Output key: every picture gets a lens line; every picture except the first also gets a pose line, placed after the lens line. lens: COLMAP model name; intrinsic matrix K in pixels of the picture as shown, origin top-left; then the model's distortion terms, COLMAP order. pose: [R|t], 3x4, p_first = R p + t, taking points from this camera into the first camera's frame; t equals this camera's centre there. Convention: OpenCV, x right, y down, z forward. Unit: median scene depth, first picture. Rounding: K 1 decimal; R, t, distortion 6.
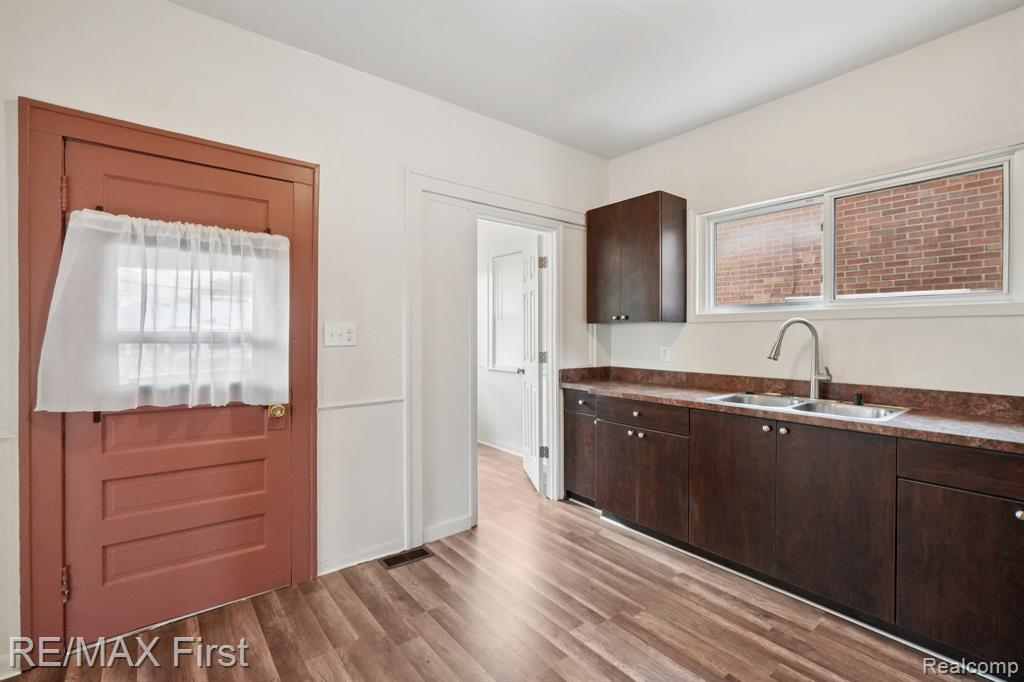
lens RADIAL K [[452.4, 0, 505.8], [0, 452.4, 331.3], [0, 0, 1]] dist [0.024010, -0.004832]
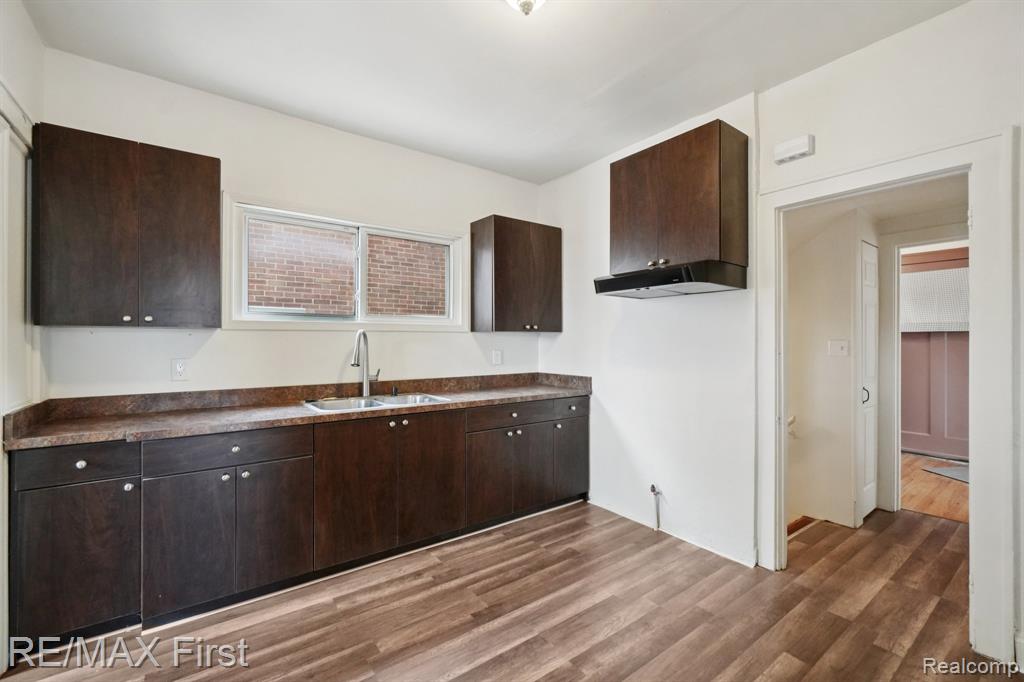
lens RADIAL K [[452.4, 0, 511.7], [0, 452.4, 342.7], [0, 0, 1]] dist [0.024010, -0.004832]
pose [[0.034121, -0.003335, 0.999412, -0.526239], [-0.006299, 0.999974, 0.003552, -0.001340], [-0.999398, -0.006416, 0.034099, 0.595958]]
